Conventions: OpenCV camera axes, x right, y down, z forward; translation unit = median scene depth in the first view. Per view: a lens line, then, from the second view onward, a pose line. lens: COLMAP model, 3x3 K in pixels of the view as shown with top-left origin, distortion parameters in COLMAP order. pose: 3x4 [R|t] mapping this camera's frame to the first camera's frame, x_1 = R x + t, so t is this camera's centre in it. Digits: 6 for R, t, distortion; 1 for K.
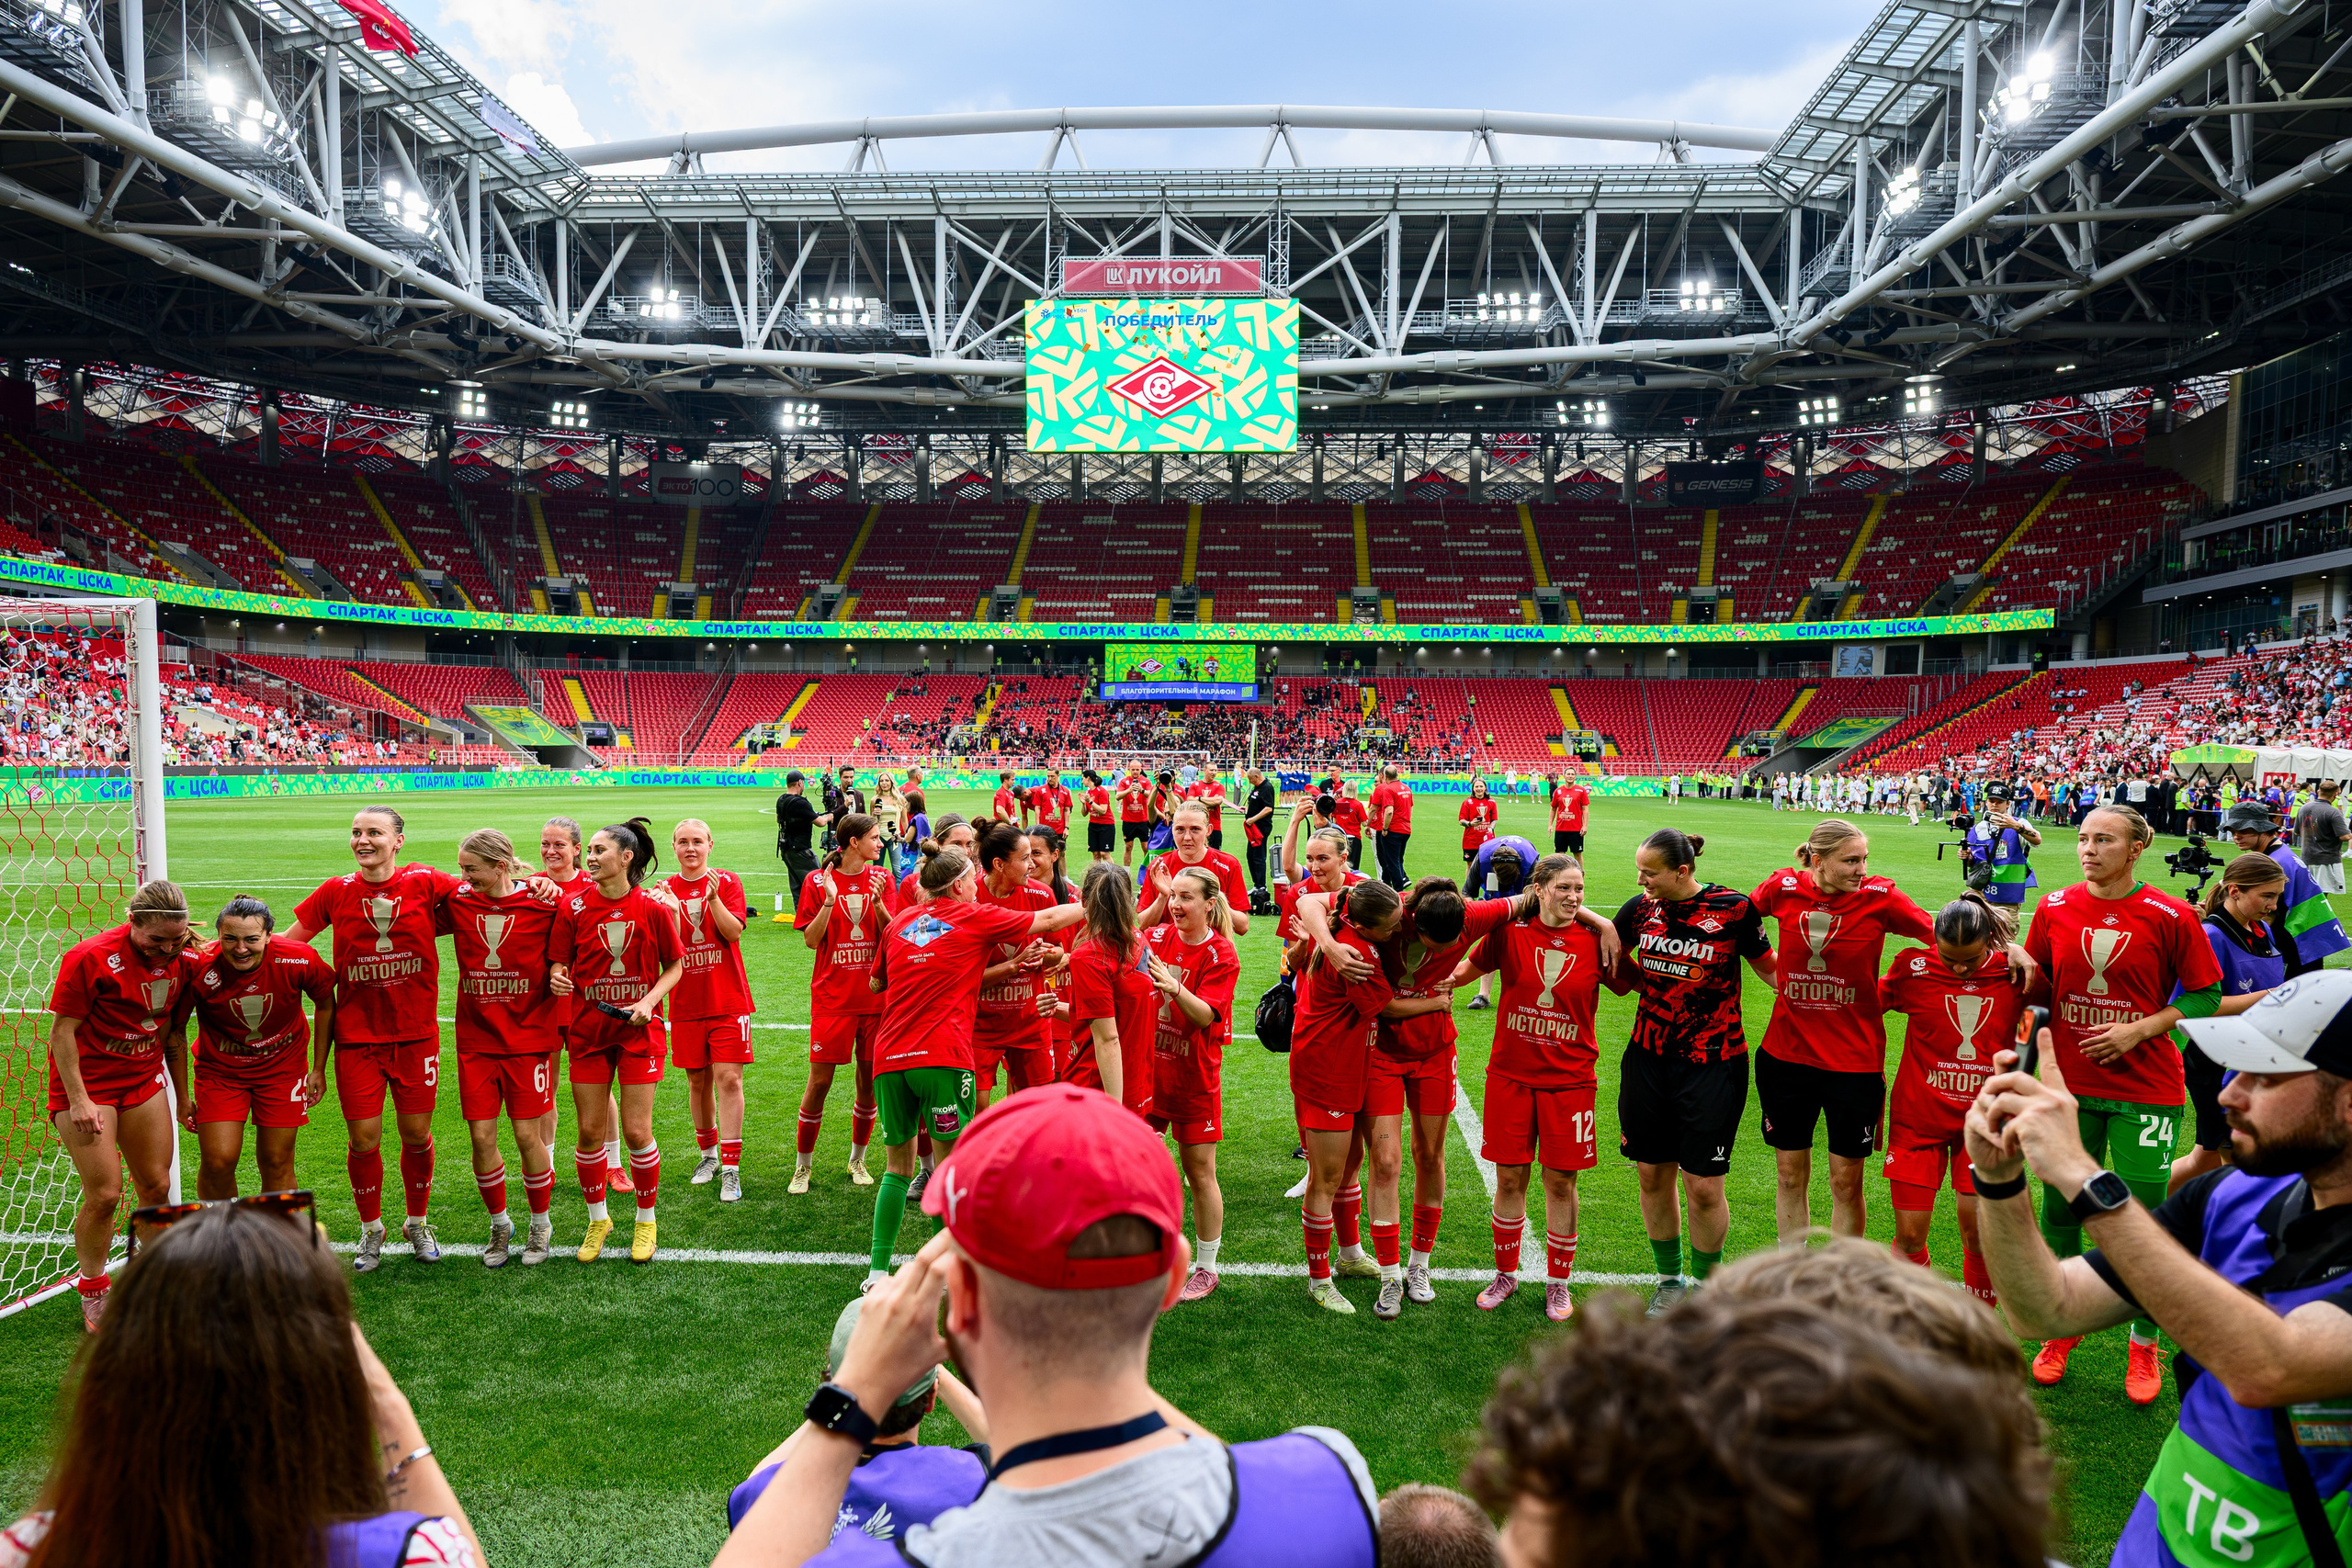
lens RADIAL K [[1736.8, 0, 1181.5], [0, 1736.8, 833.6], [0, 0, 1]] dist [-0.009634, -0.006859]
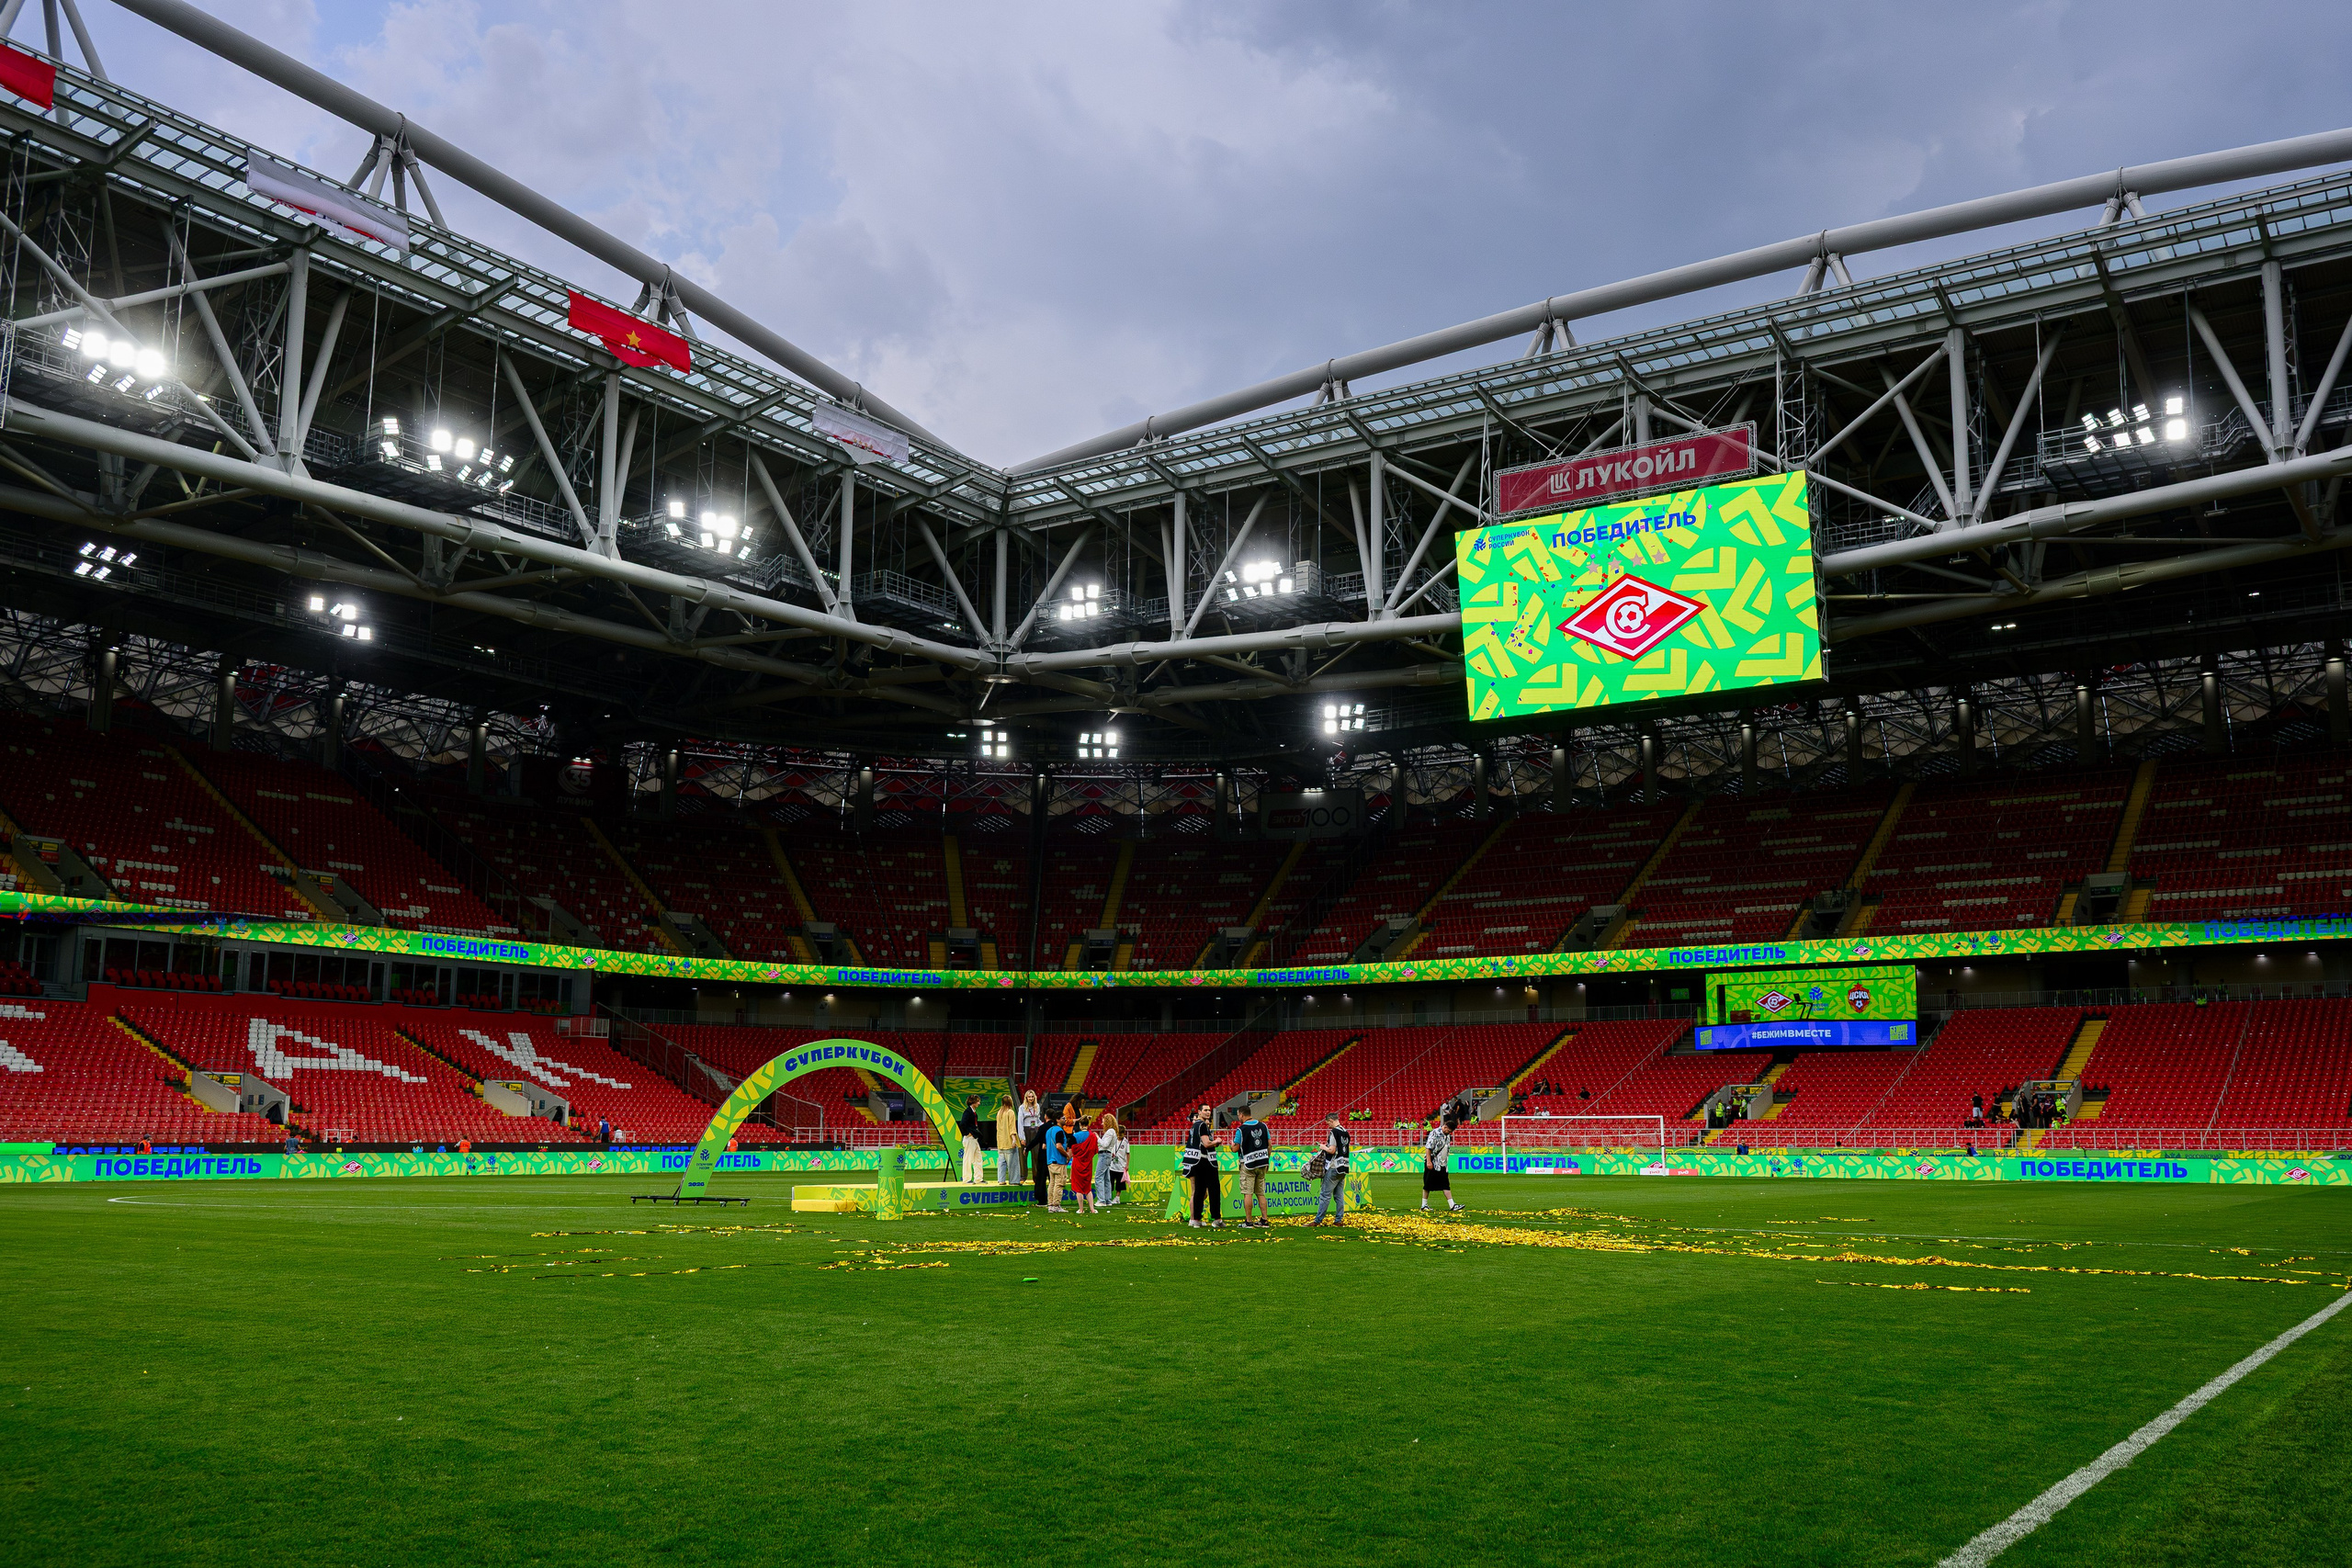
lens RADIAL K [[1963.9, 0, 1186.3], [0, 1963.9, 836.2], [0, 0, 1]] dist [-0.015687, 0.001463]
pose [[0.876609, -0.081232, -0.474297, 0.195162], [-0.011730, 0.981748, -0.189823, -0.007497], [0.481060, 0.171964, 0.859657, 0.203796]]
